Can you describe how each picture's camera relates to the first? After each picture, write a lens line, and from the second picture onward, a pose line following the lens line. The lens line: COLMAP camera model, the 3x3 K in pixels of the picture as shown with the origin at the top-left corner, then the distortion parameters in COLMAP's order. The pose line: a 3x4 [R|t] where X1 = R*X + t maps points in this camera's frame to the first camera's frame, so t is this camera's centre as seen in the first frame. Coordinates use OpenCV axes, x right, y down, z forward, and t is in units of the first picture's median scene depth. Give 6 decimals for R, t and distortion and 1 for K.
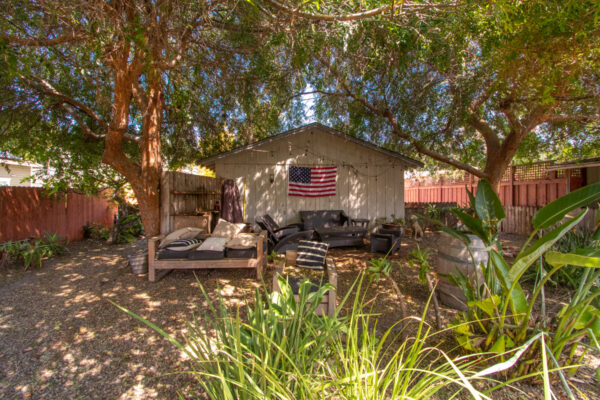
lens RADIAL K [[270.9, 0, 302.1], [0, 270.9, 198.6], [0, 0, 1]] dist [0.002255, -0.000647]
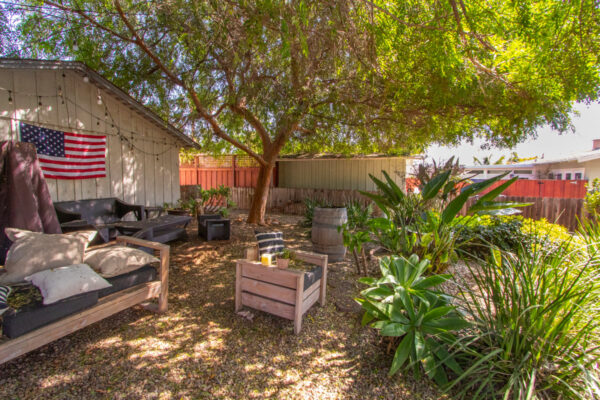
lens RADIAL K [[270.9, 0, 301.7], [0, 270.9, 202.0], [0, 0, 1]] dist [0.002255, -0.000647]
pose [[0.427115, -0.070576, 0.901439, -0.304952], [-0.001285, 0.996901, 0.078659, -0.003536], [-0.904196, -0.034755, 0.425701, 0.234050]]
